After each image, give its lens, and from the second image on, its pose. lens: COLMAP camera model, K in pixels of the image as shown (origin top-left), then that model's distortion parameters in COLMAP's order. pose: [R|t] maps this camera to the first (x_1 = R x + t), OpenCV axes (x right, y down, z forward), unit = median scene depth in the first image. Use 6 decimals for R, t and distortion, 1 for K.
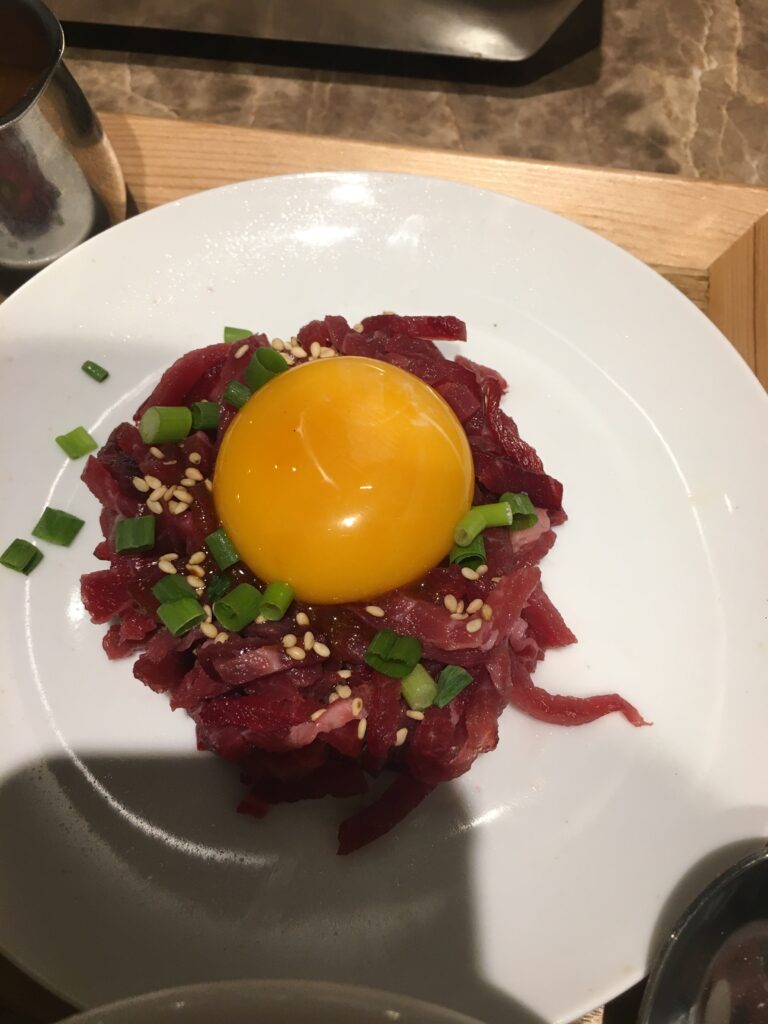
lens RADIAL K [[859.8, 0, 386.4], [0, 859.8, 513.4], [0, 0, 1]] dist [-0.000573, -0.014545]
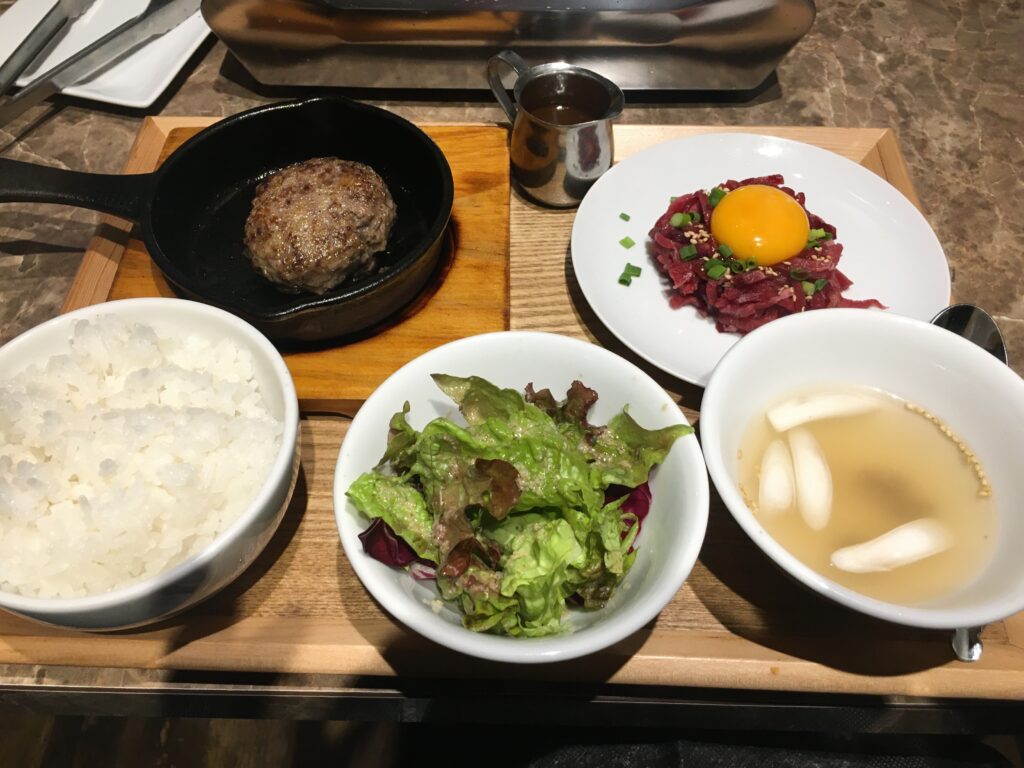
lens RADIAL K [[859.8, 0, 510.6], [0, 859.8, 382.5], [0, 0, 1]] dist [-0.000573, -0.014545]
pose [[0.992731, -0.104465, 0.059760, -0.612207], [0.114695, 0.971631, -0.206831, 0.531198], [-0.036458, 0.212182, 0.976550, -0.874803]]
